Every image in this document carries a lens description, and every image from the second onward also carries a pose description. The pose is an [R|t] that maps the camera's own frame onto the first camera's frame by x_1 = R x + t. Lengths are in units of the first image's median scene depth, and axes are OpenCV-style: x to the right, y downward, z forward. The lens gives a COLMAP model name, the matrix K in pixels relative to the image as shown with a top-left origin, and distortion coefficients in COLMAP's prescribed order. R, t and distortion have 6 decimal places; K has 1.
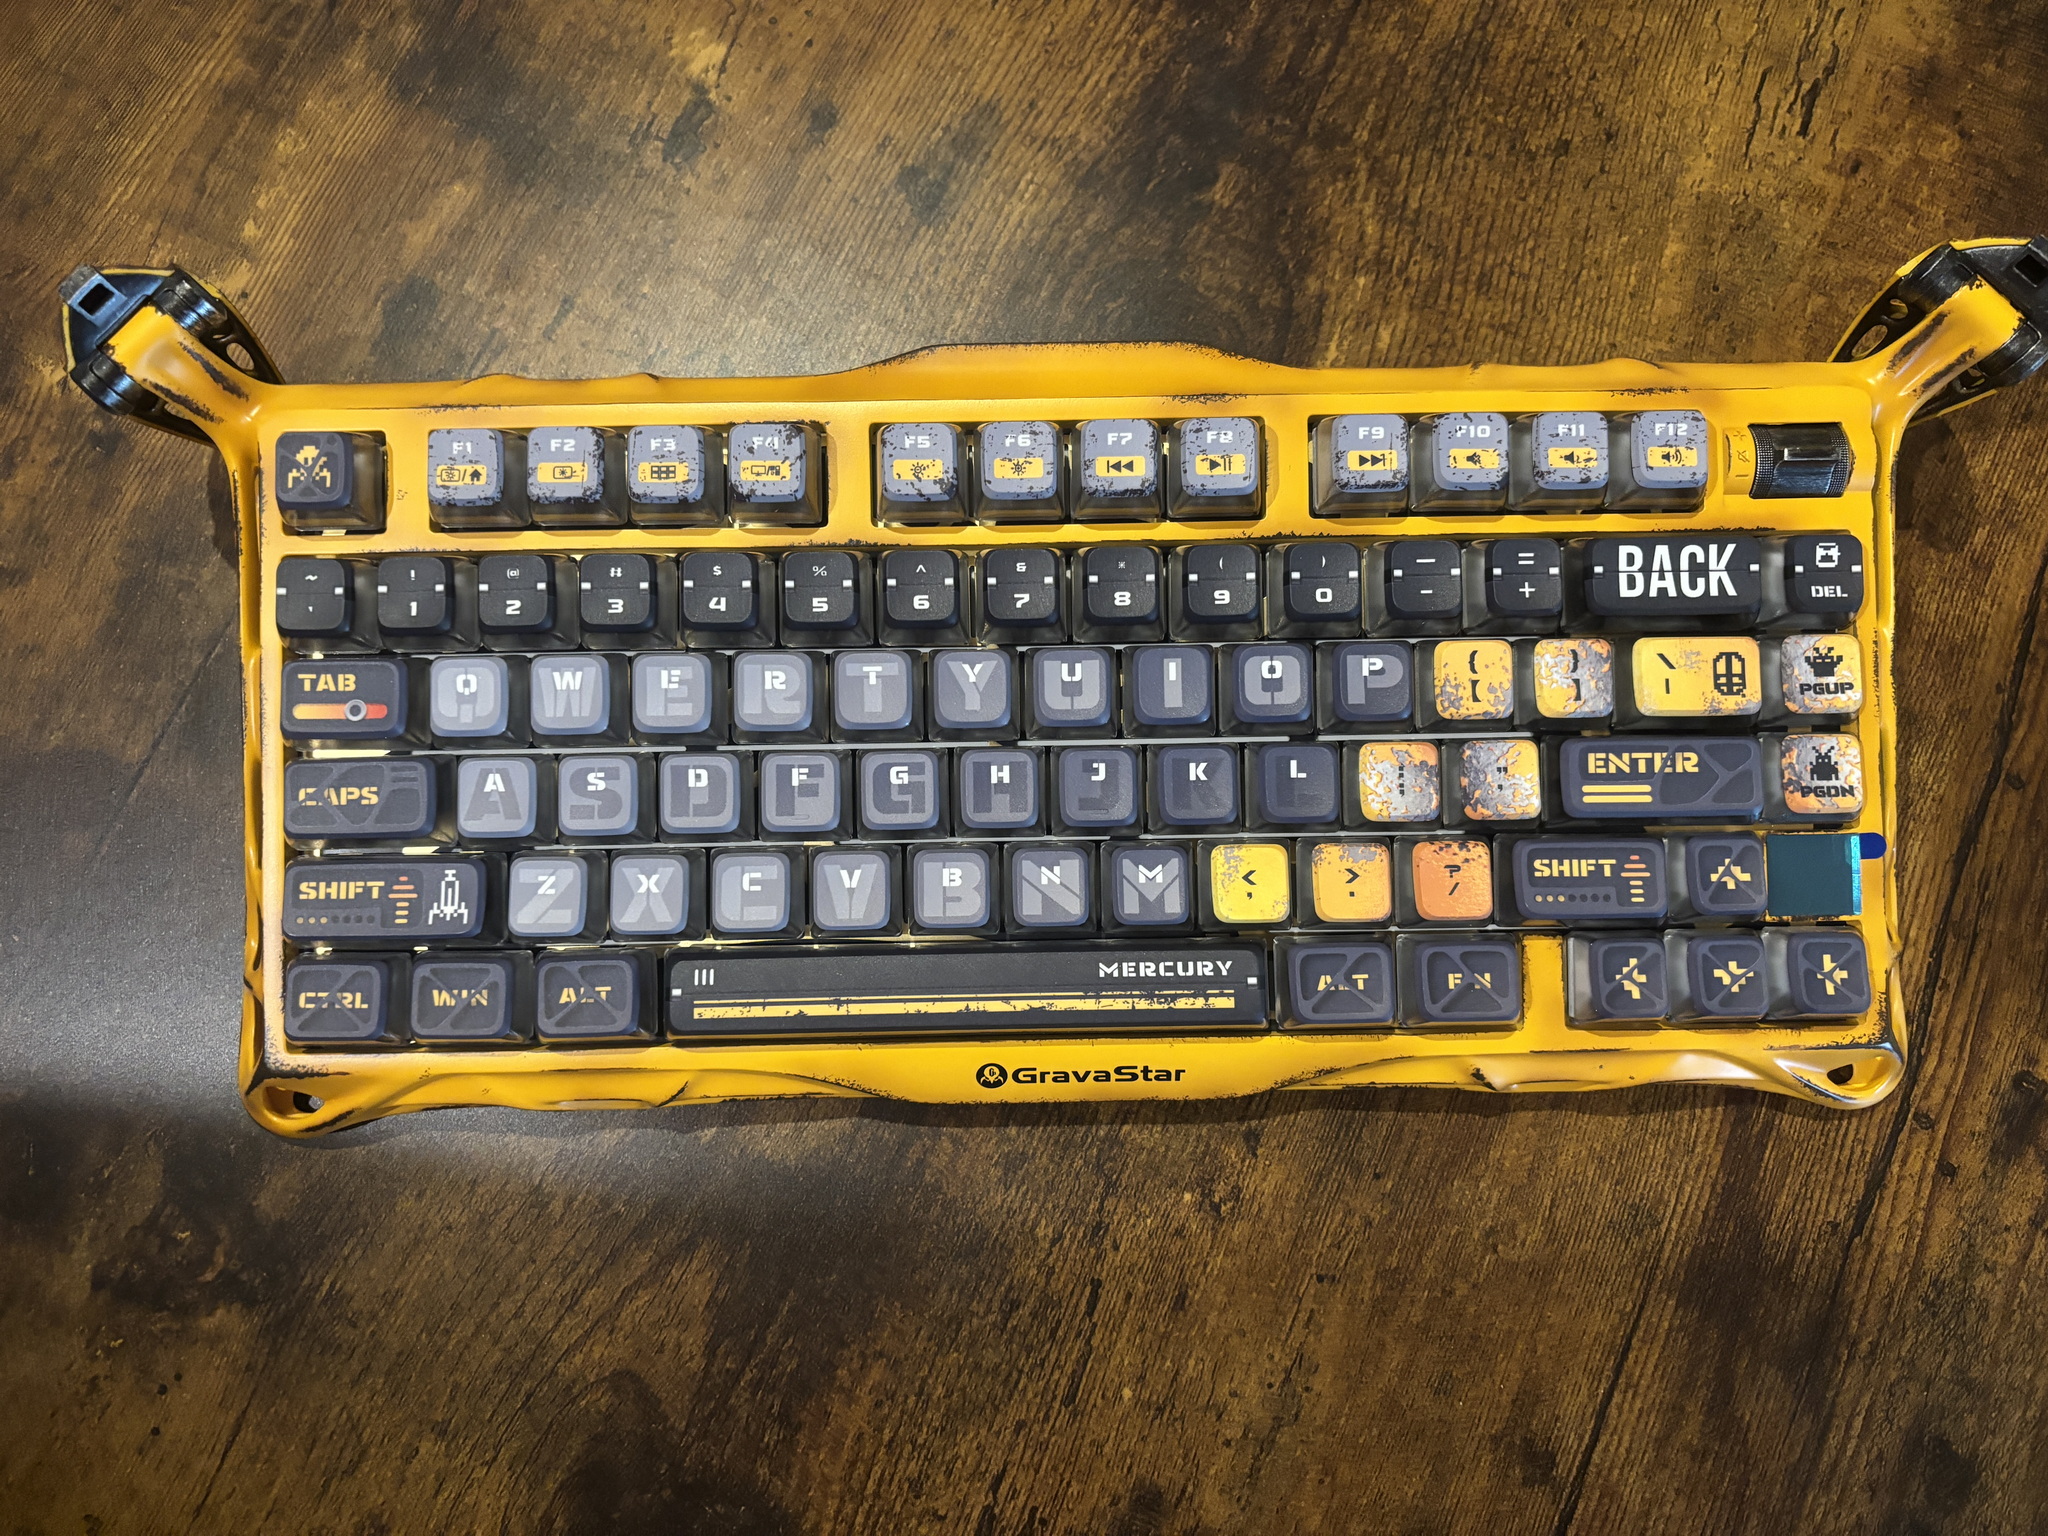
lens RADIAL K [[1543.2, 0, 1019.8], [0, 1543.2, 772.2], [0, 0, 1]] dist [0.006114, -0.016859]
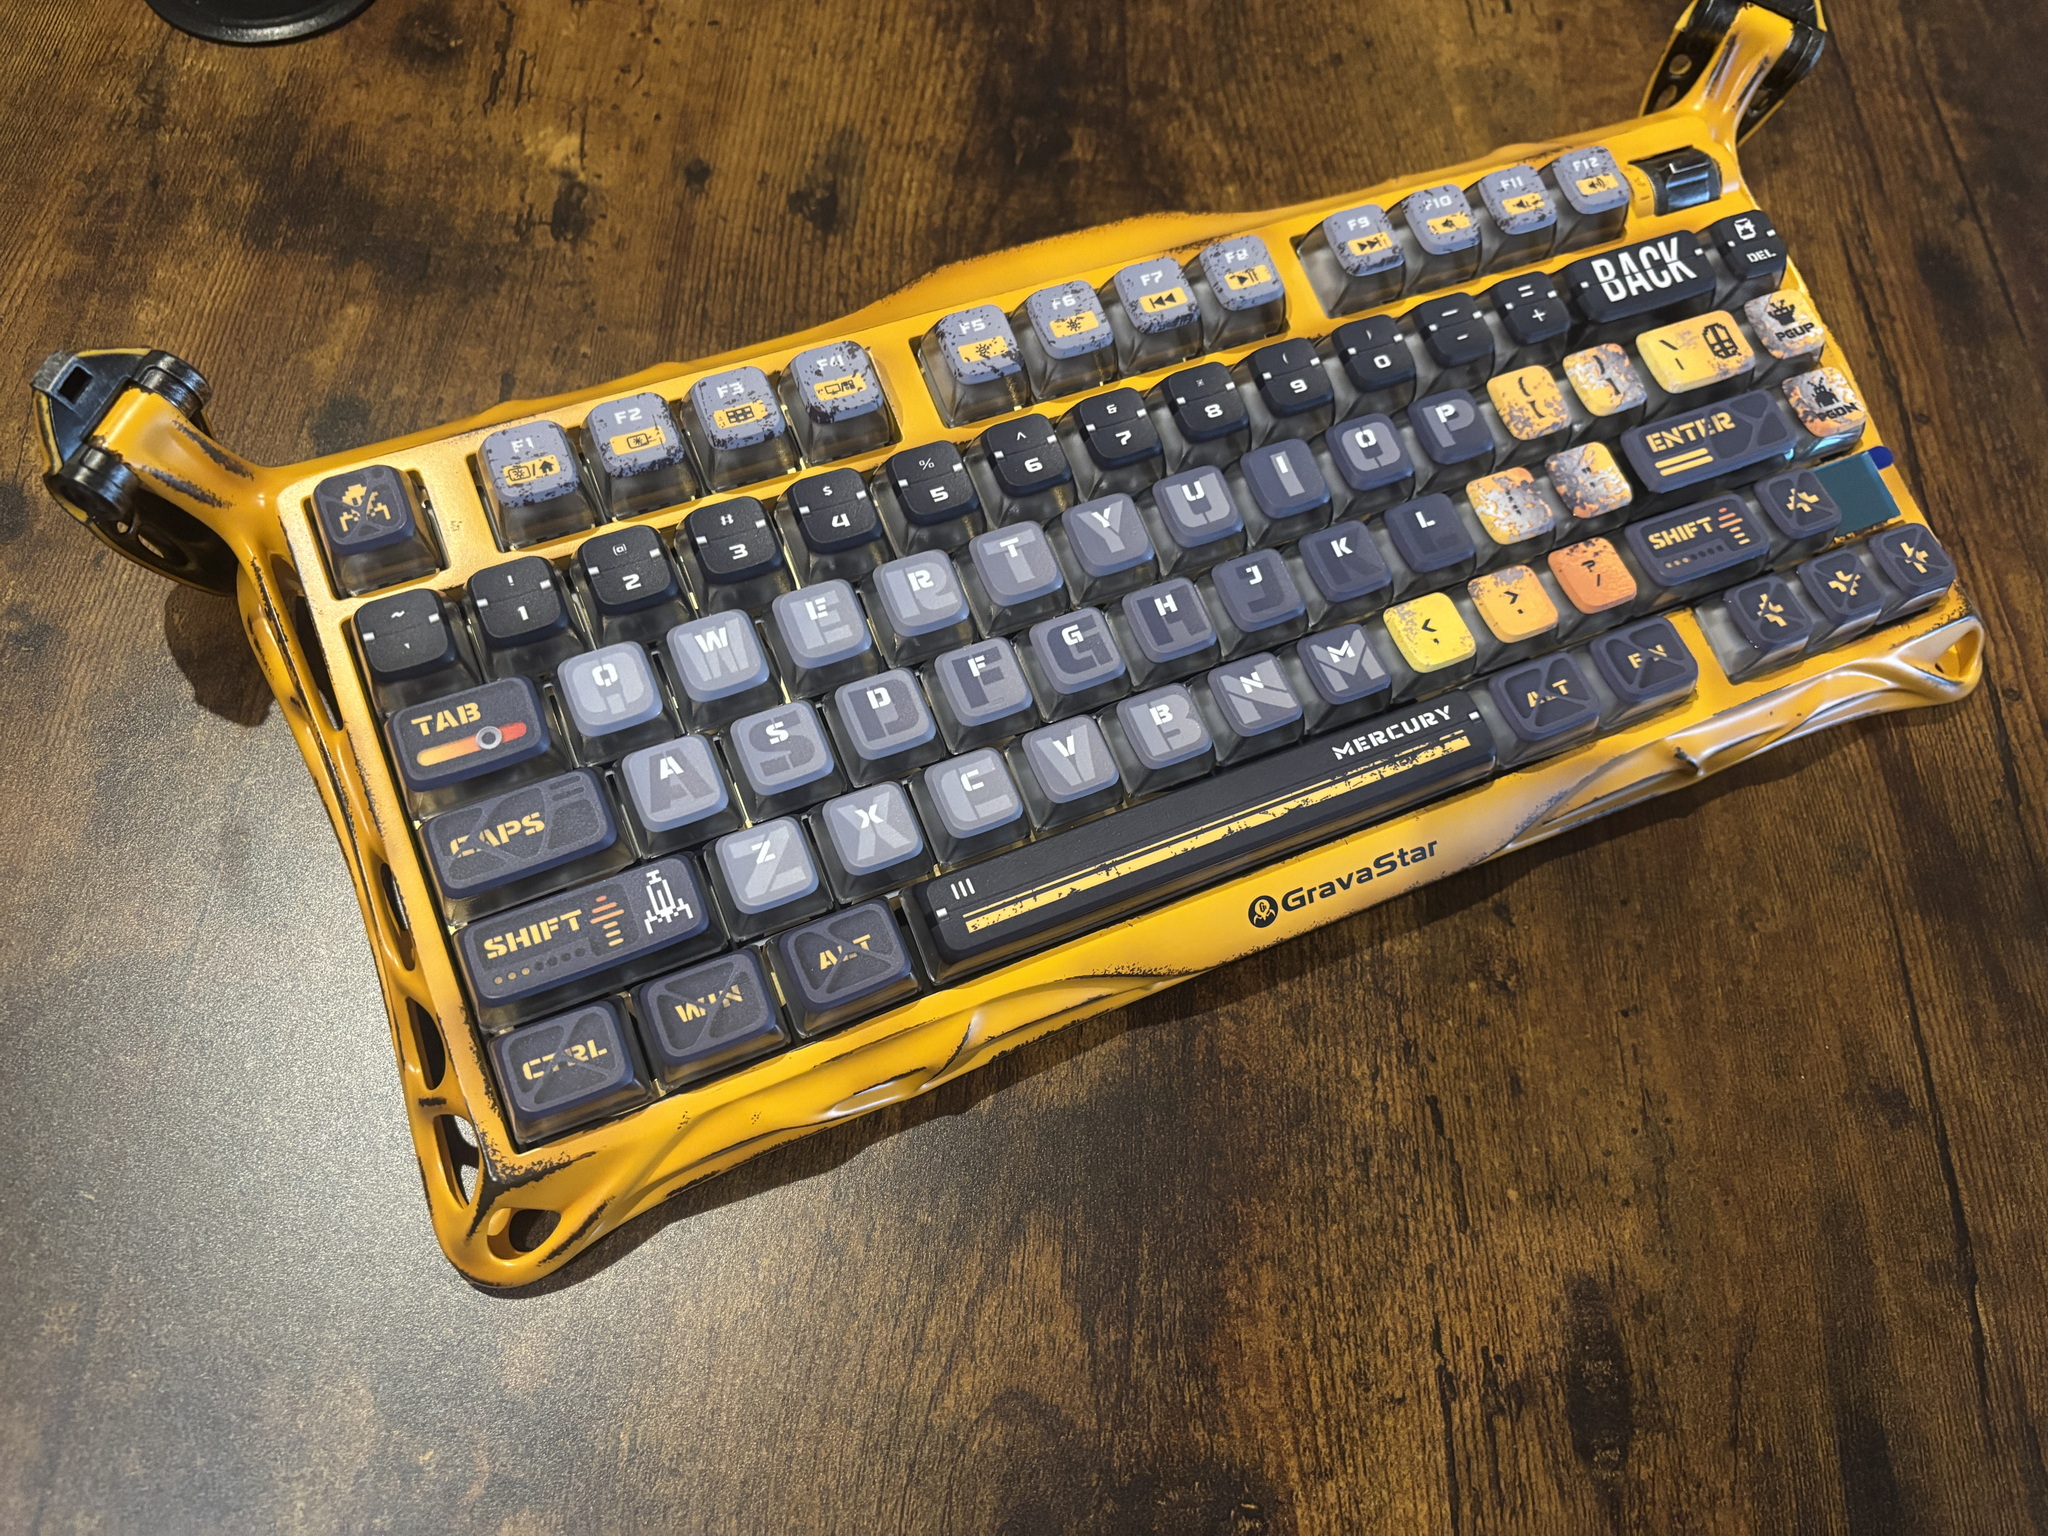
lens RADIAL K [[1543.2, 0, 1020.9], [0, 1543.2, 766.4], [0, 0, 1]] dist [0.006114, -0.016859]
pose [[0.918761, -0.304464, 0.251356, -0.375159], [0.352784, 0.918922, -0.176427, 0.235986], [-0.177261, 0.250768, 0.951679, 0.108751]]
